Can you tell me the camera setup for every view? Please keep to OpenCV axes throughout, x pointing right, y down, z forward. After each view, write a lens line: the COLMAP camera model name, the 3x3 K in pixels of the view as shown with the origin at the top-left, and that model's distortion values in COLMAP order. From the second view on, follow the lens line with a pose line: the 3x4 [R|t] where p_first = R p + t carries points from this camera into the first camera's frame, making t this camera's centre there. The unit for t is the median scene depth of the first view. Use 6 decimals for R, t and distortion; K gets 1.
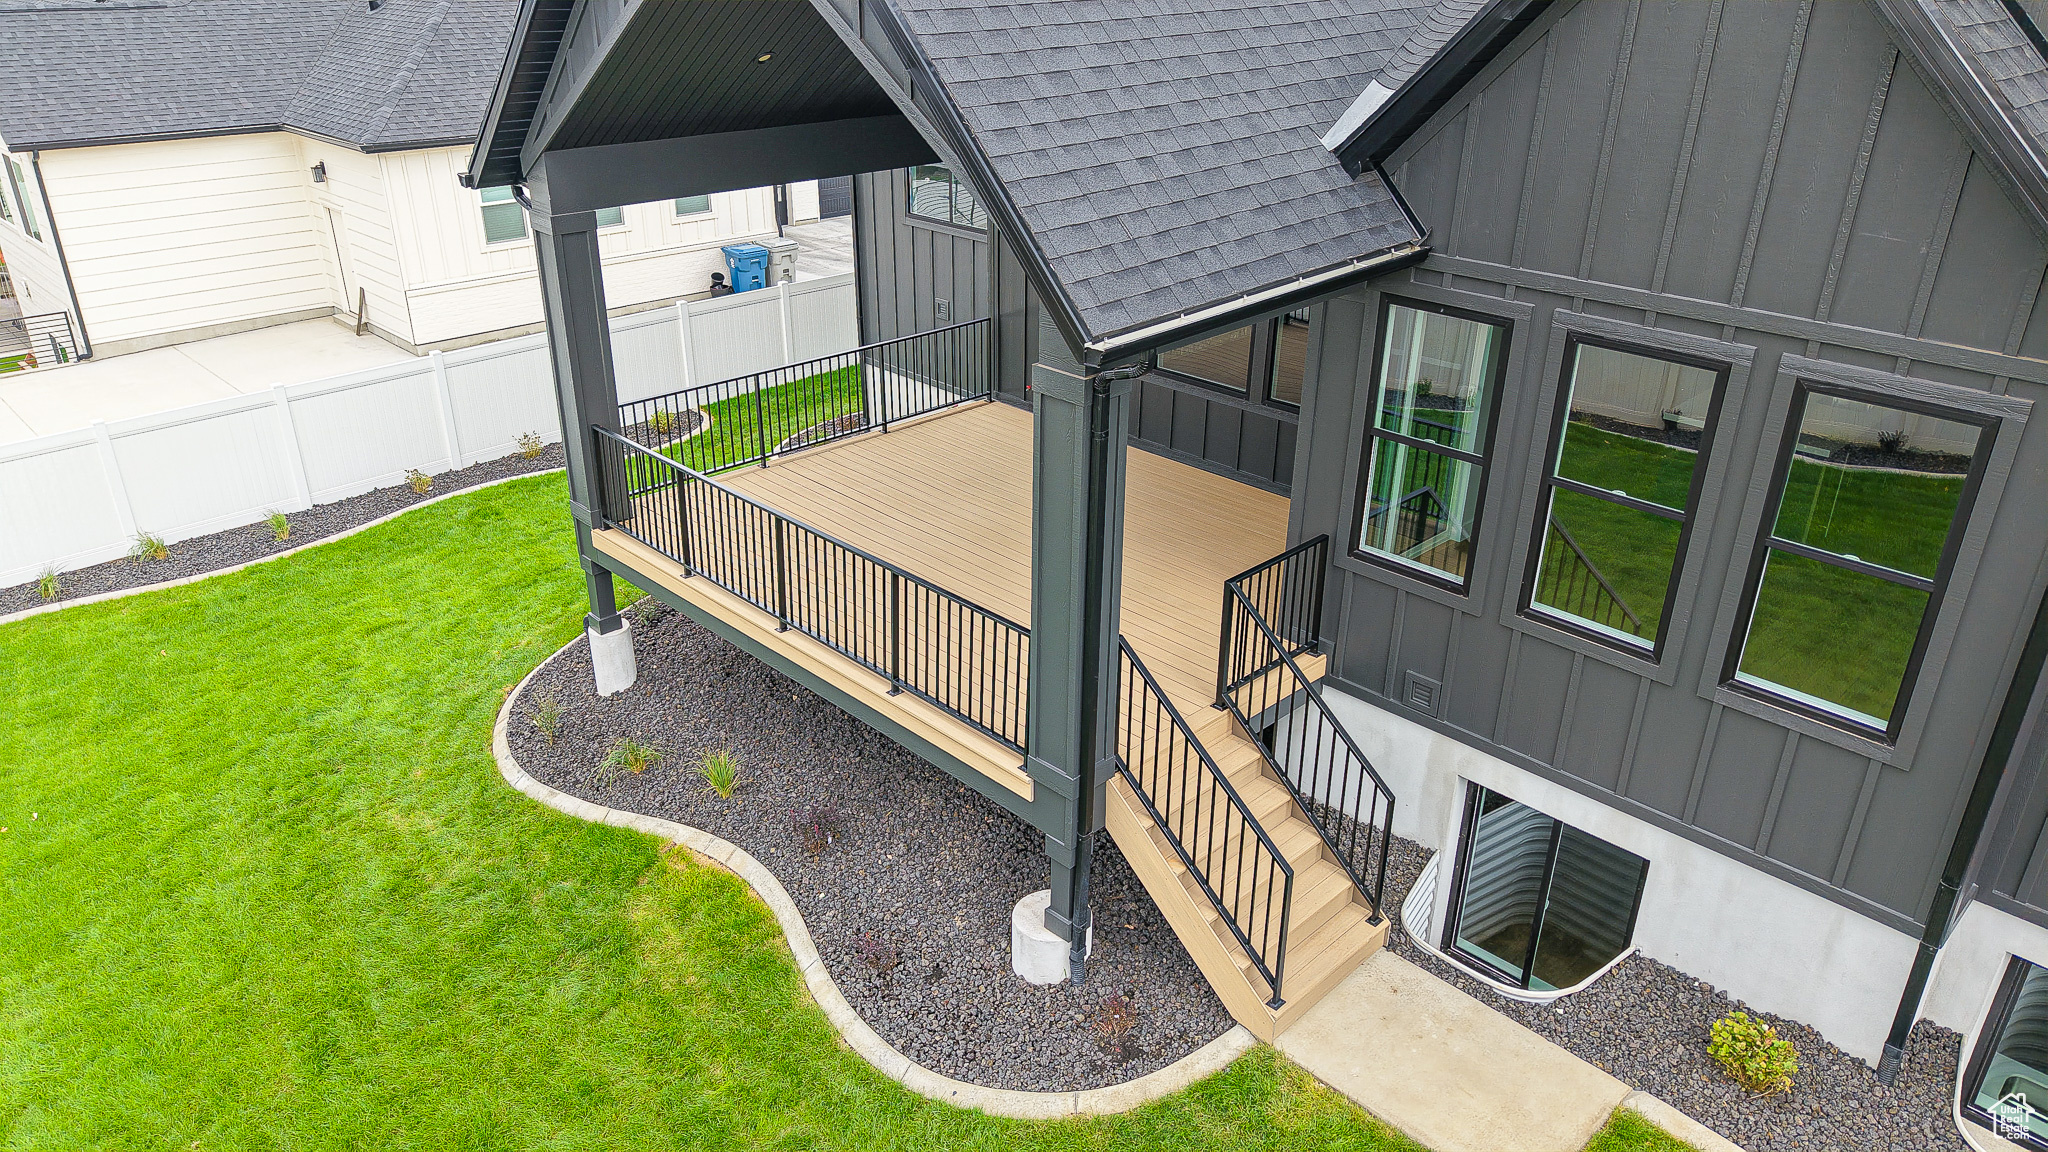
lens RADIAL K [[1358.0, 0, 1024.8], [0, 1358.0, 590.4], [0, 0, 1]] dist [0.034620, -0.035260]
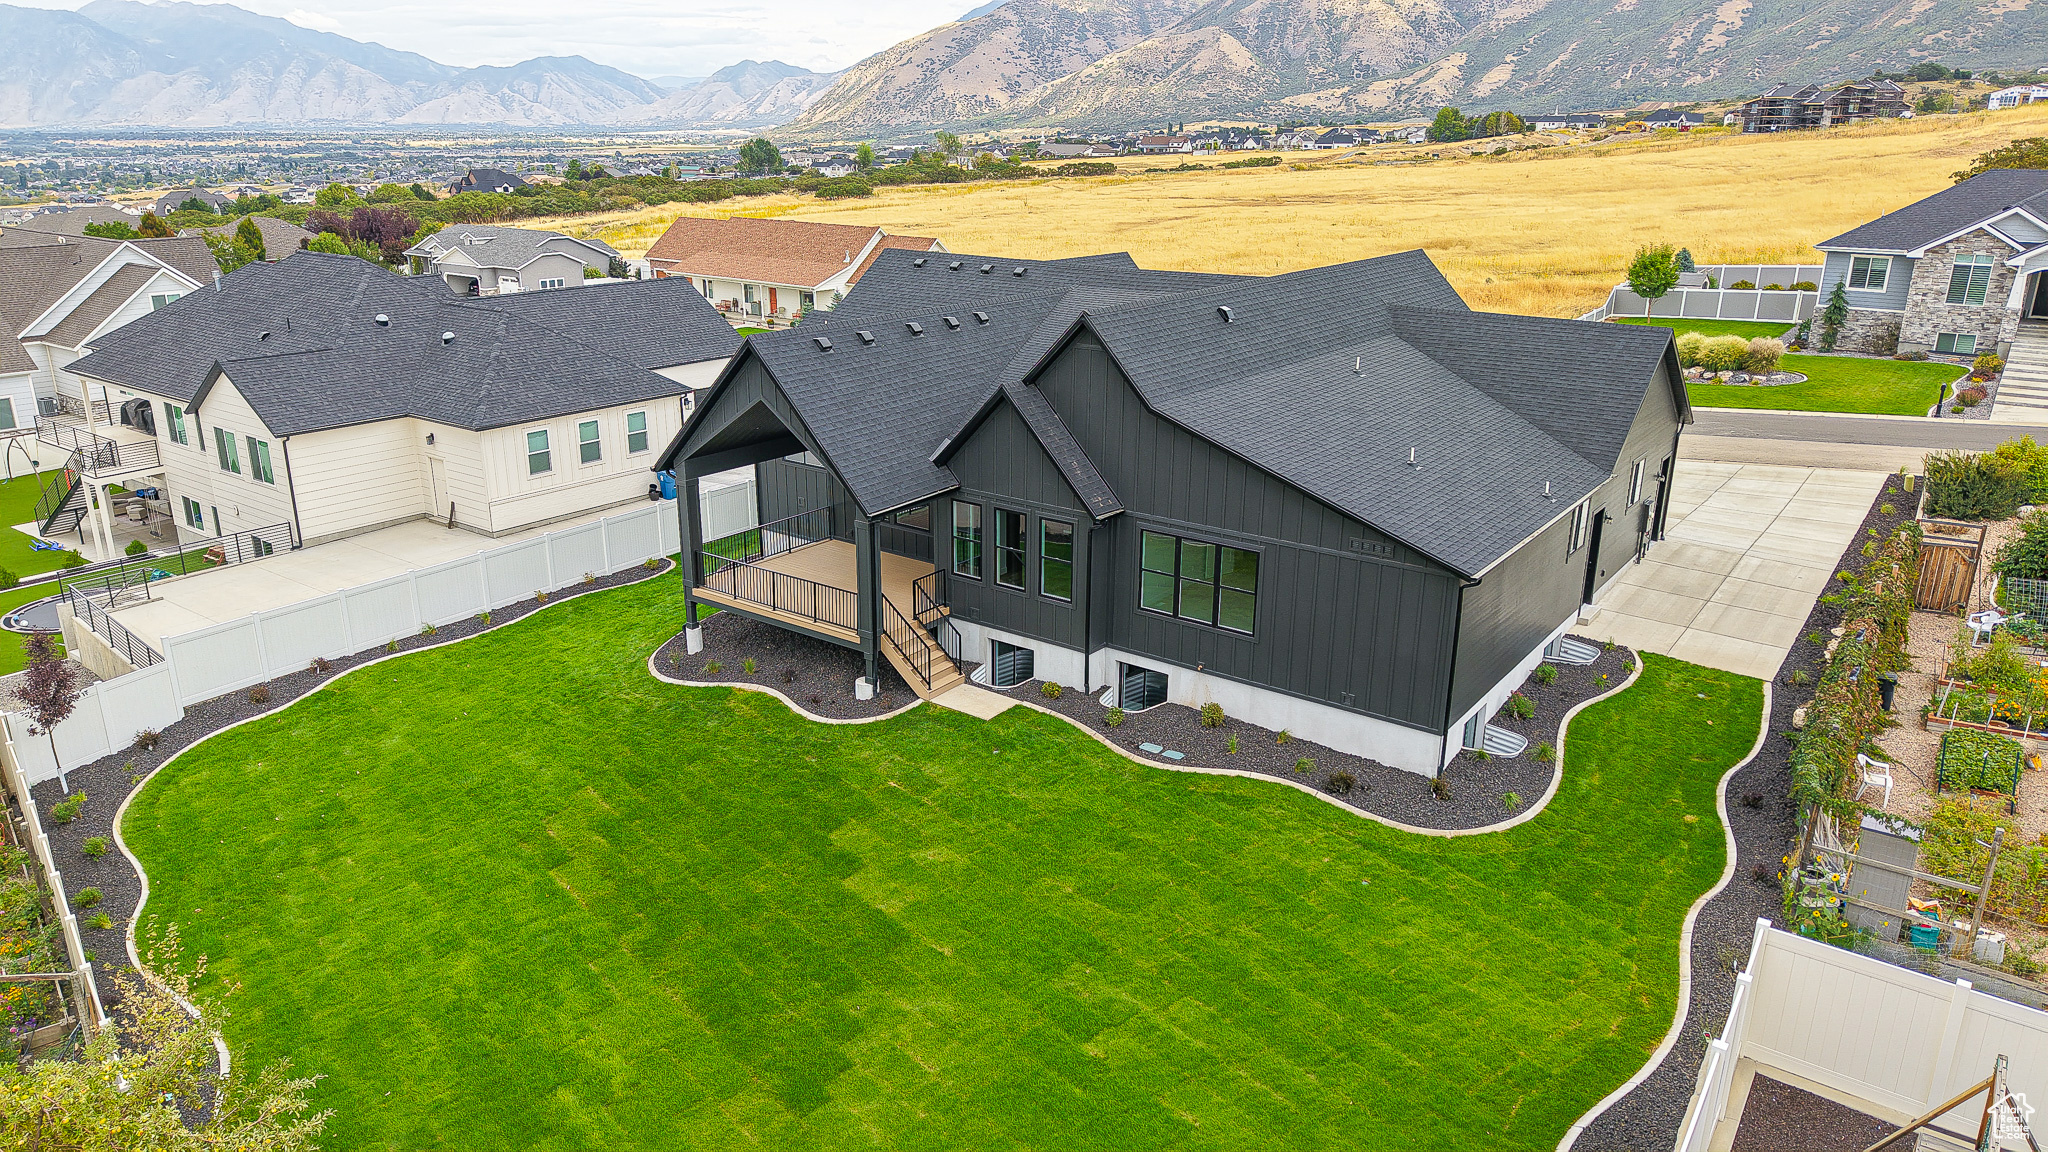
lens RADIAL K [[1358.0, 0, 1039.9], [0, 1358.0, 581.9], [0, 0, 1]] dist [0.034620, -0.035260]
pose [[0.985671, -0.049221, 0.161338, -0.080010], [0.069751, 0.989808, -0.124157, 0.395382], [-0.153583, 0.133631, 0.979058, -2.146557]]
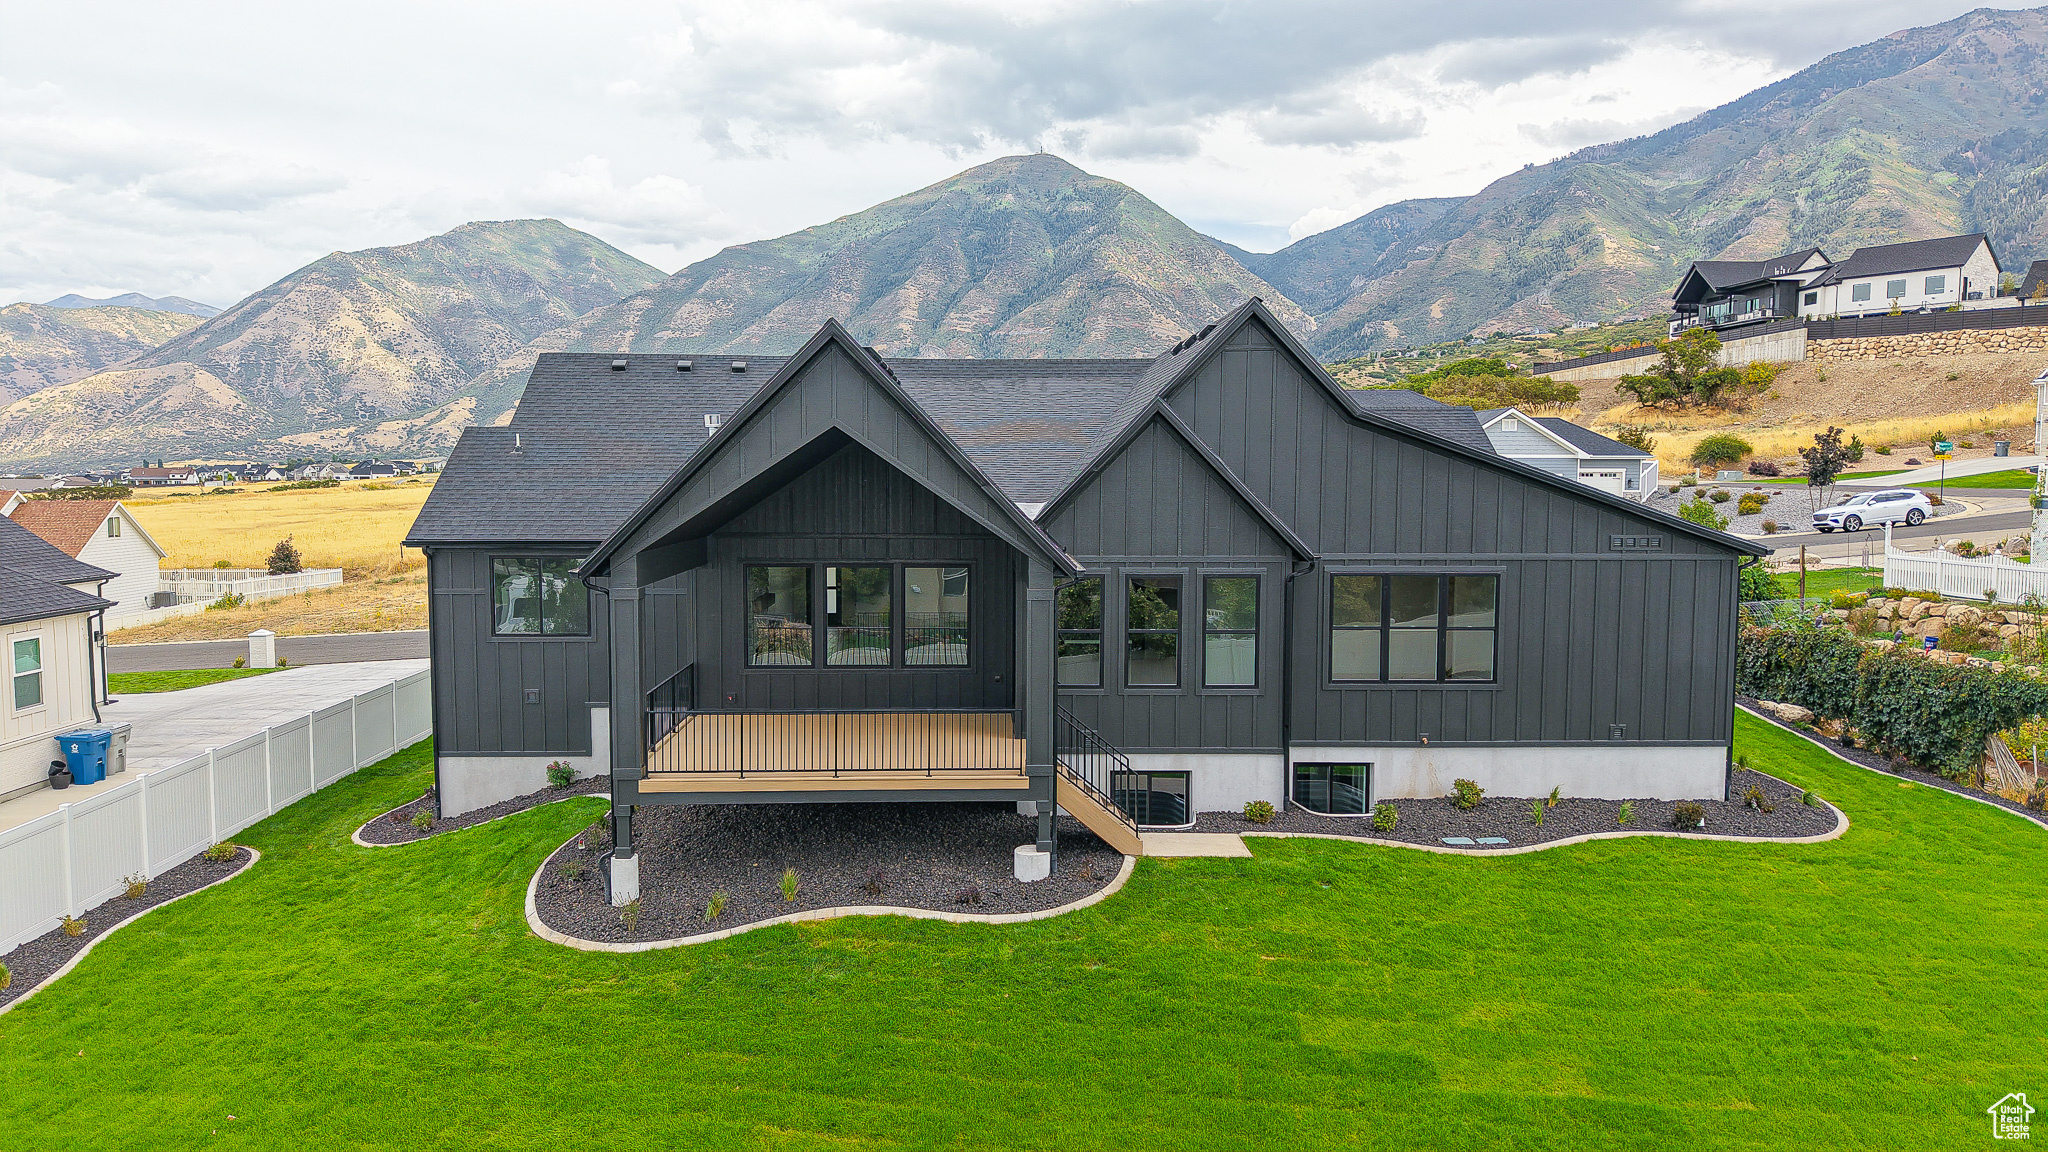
lens RADIAL K [[1358.0, 0, 1027.1], [0, 1358.0, 579.5], [0, 0, 1]] dist [0.034620, -0.035260]
pose [[0.673744, -0.064027, 0.736186, -1.377049], [0.325636, 0.920020, -0.218001, 0.275902], [-0.663348, 0.386606, 0.640707, -0.486366]]
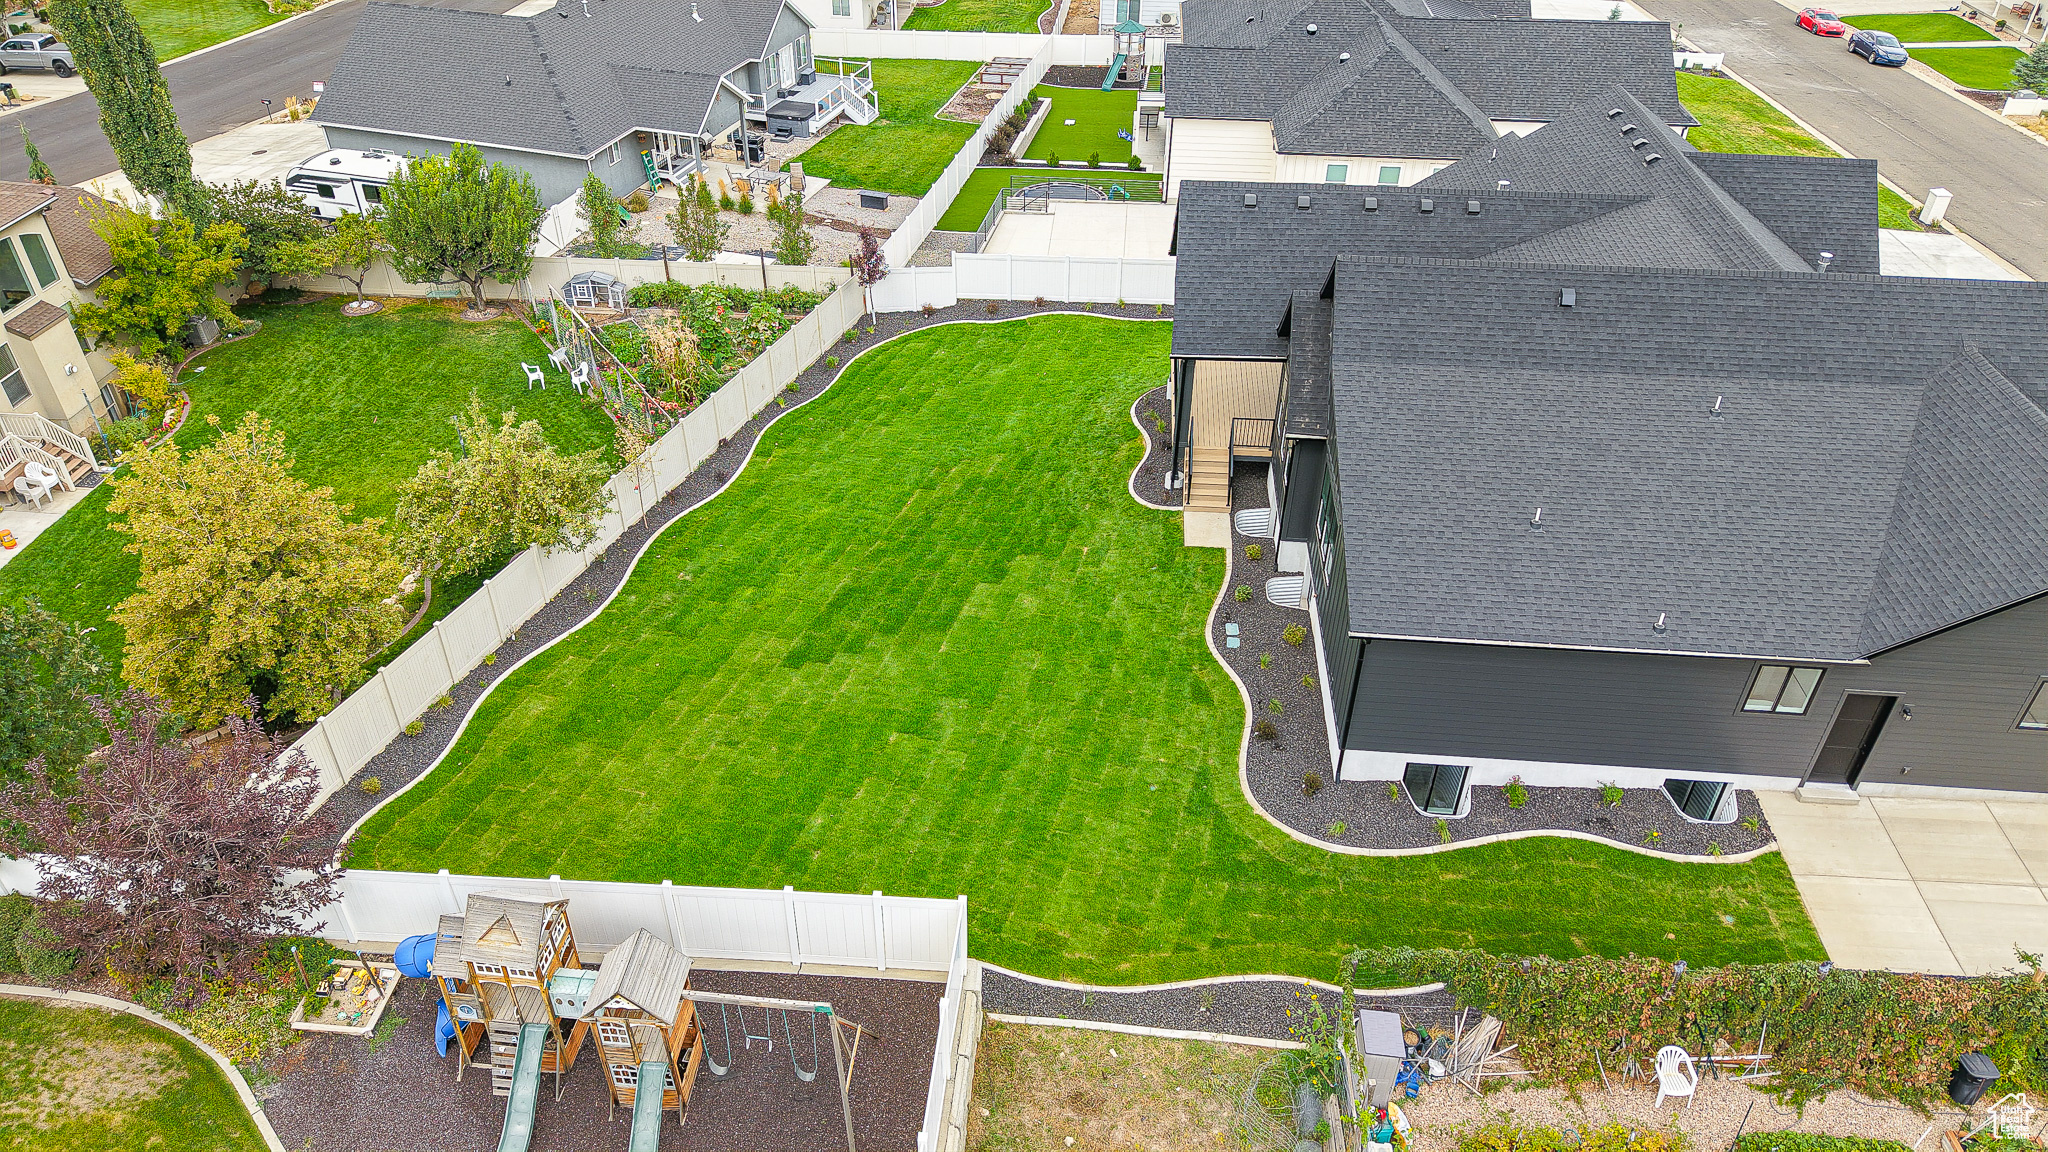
lens RADIAL K [[1358.0, 0, 1021.2], [0, 1358.0, 584.3], [0, 0, 1]] dist [0.034620, -0.035260]
pose [[0.656644, 0.451618, -0.604037, 2.202856], [-0.334404, 0.892208, 0.303545, -0.538307], [0.676012, 0.002672, 0.736885, -2.253281]]
